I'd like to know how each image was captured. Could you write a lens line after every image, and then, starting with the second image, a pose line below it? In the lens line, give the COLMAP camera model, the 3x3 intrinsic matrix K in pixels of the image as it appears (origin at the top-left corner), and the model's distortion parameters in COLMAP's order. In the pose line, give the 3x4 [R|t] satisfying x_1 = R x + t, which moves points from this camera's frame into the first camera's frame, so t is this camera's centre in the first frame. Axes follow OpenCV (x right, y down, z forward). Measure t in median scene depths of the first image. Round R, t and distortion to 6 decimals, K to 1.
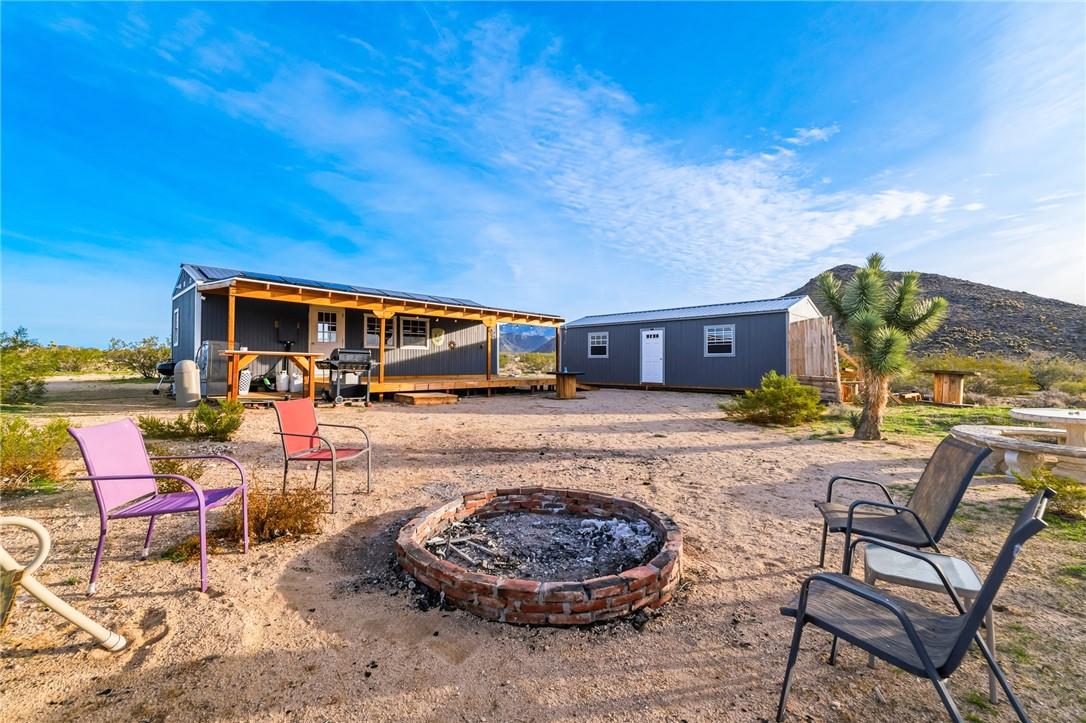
lens RADIAL K [[448.8, 0, 543.1], [0, 448.8, 361.6], [0, 0, 1]] dist [0.004406, -0.000640]
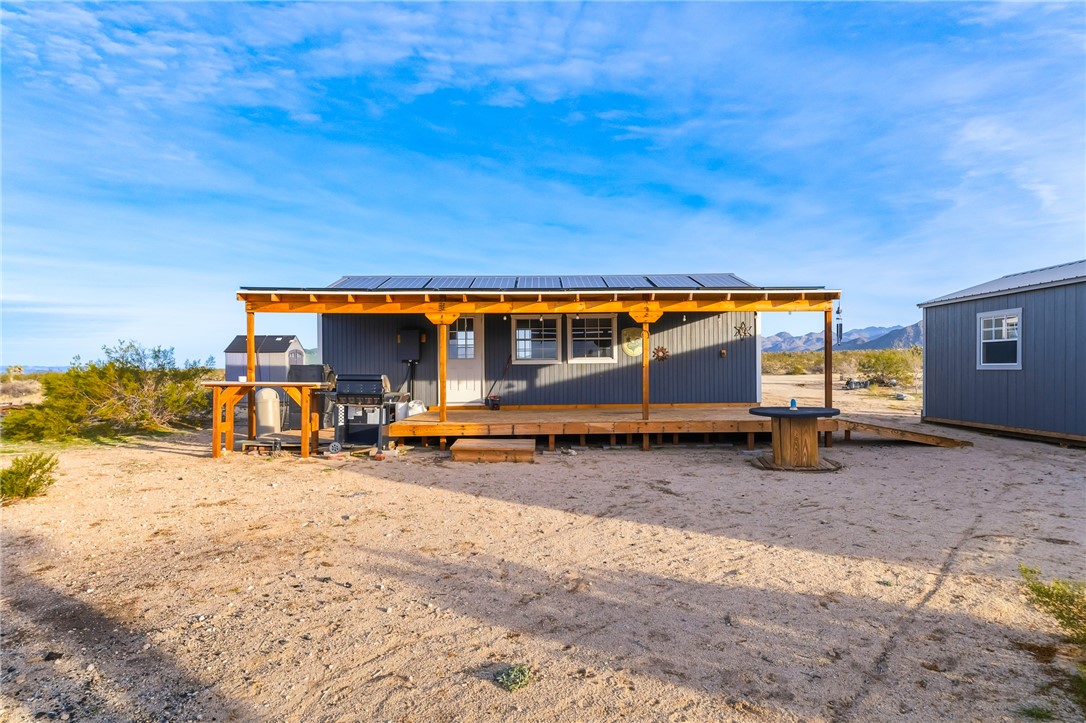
lens RADIAL K [[617.6, 0, 544.2], [0, 617.6, 370.3], [0, 0, 1]] dist [0.002608, -0.000048]
pose [[0.709202, -0.010588, -0.704925, 0.264653], [0.016943, 0.999854, 0.002027, -0.018310], [0.704801, -0.013381, 0.709279, 0.303145]]
